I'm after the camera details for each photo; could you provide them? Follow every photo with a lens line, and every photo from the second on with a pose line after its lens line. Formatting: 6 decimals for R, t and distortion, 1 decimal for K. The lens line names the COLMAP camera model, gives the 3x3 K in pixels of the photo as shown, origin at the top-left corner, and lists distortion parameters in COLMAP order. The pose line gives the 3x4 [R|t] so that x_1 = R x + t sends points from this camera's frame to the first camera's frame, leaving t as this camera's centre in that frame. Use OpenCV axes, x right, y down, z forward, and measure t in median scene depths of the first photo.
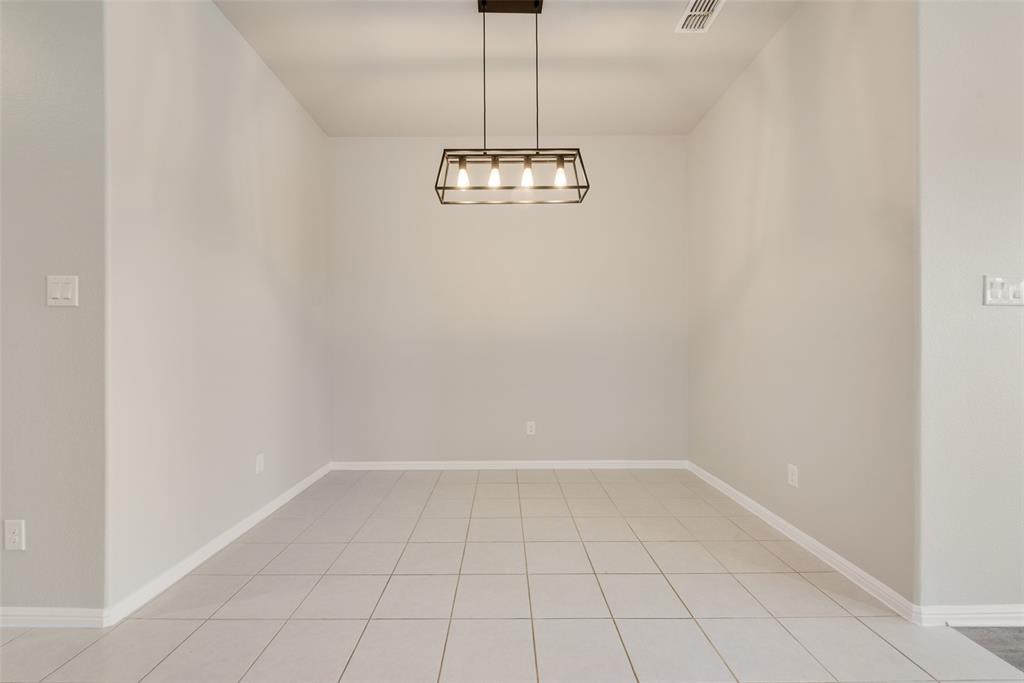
lens RADIAL K [[420.4, 0, 504.8], [0, 420.4, 346.1], [0, 0, 1]] dist [-0.000264, -0.000042]
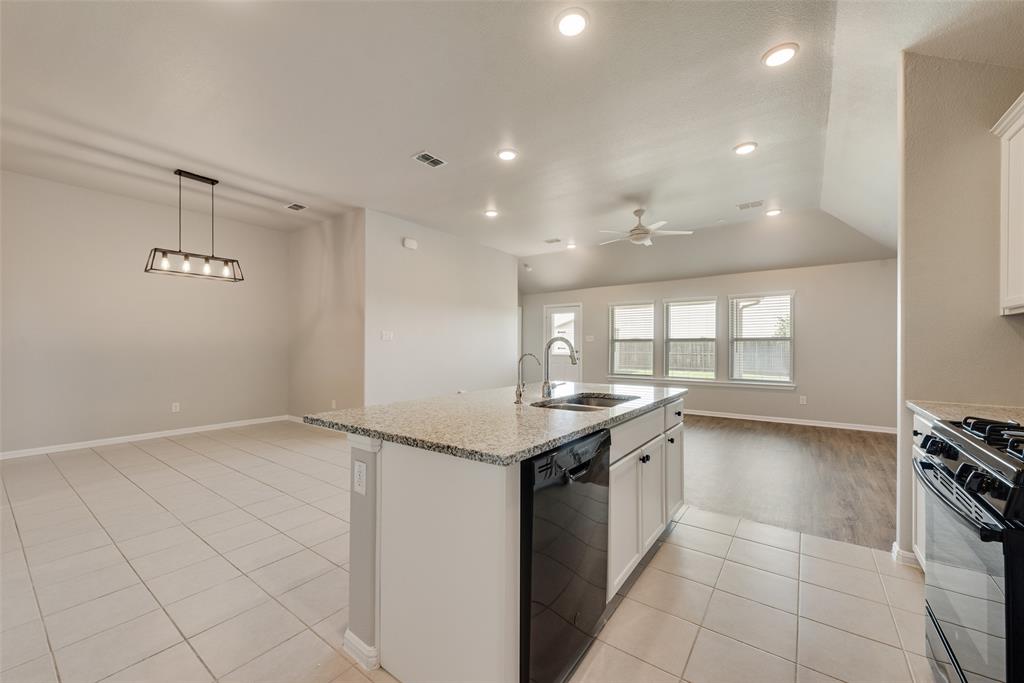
lens RADIAL K [[397.6, 0, 508.6], [0, 397.6, 347.3], [0, 0, 1]] dist [-0.000530, -0.000374]
pose [[0.598484, 0.004016, 0.801125, -0.599965], [-0.006076, 0.999981, -0.000474, -0.034469], [-0.801112, -0.004584, 0.598497, -1.284842]]
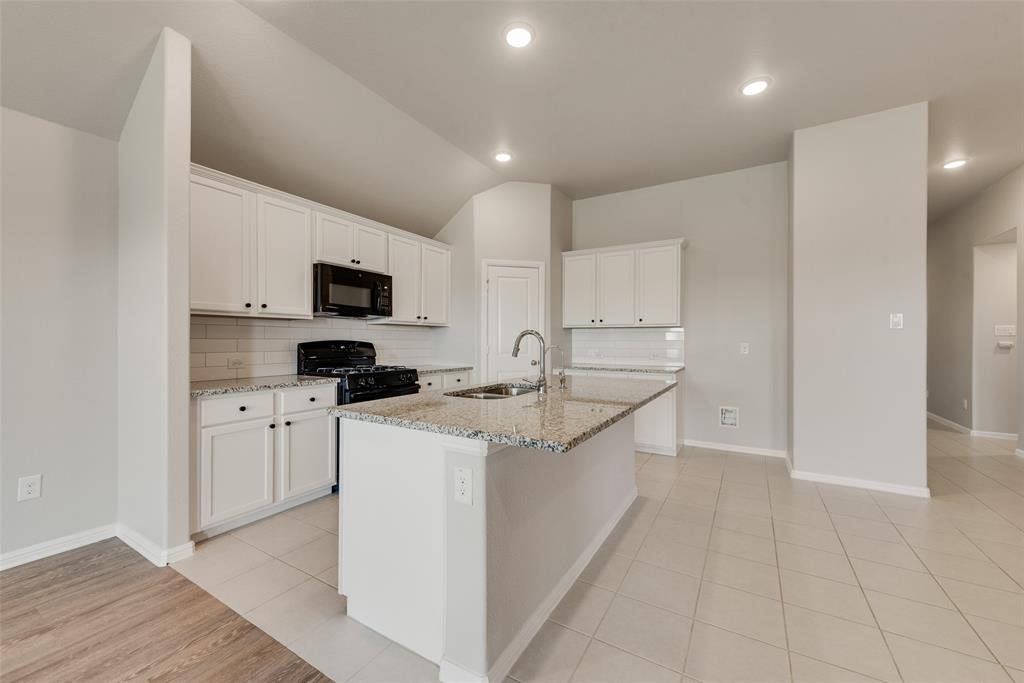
lens RADIAL K [[401.3, 0, 510.9], [0, 401.3, 339.0], [0, 0, 1]] dist [0.000536, 0.000114]
pose [[-0.502343, -0.001876, -0.864666, 1.149797], [0.002883, 0.999988, -0.003845, -0.042558], [0.864664, -0.004424, -0.502332, -0.317959]]
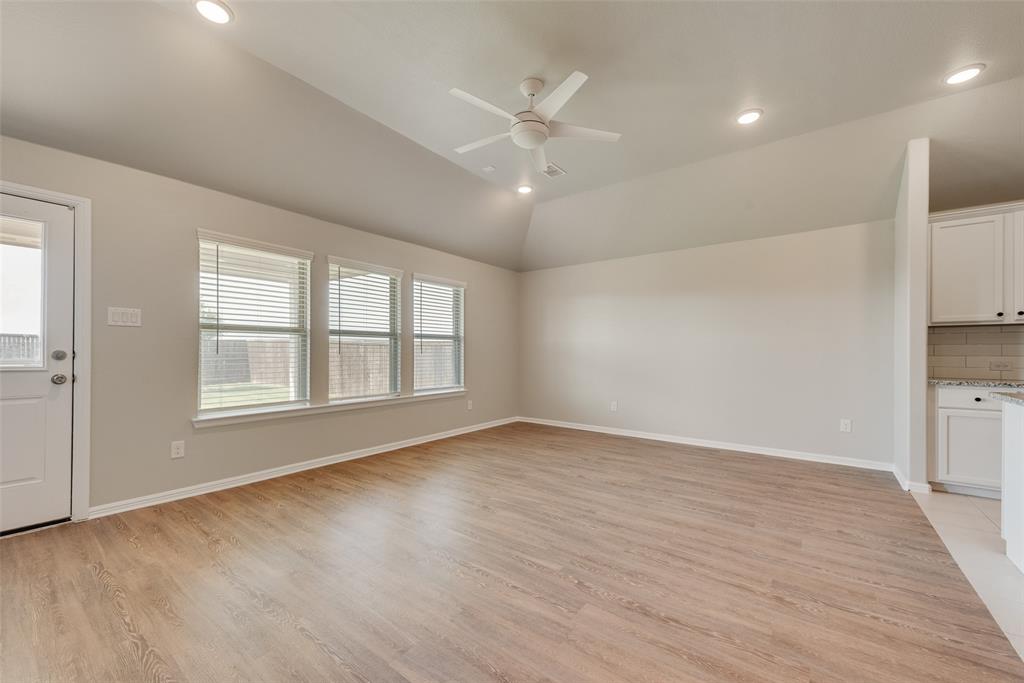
lens RADIAL K [[397.6, 0, 508.6], [0, 397.6, 347.3], [0, 0, 1]] dist [-0.000530, -0.000374]
pose [[-0.799014, 0.007847, 0.601261, 1.031478], [-0.003718, 0.999831, -0.017989, -0.005997], [-0.601301, -0.016609, -0.798850, 0.507832]]
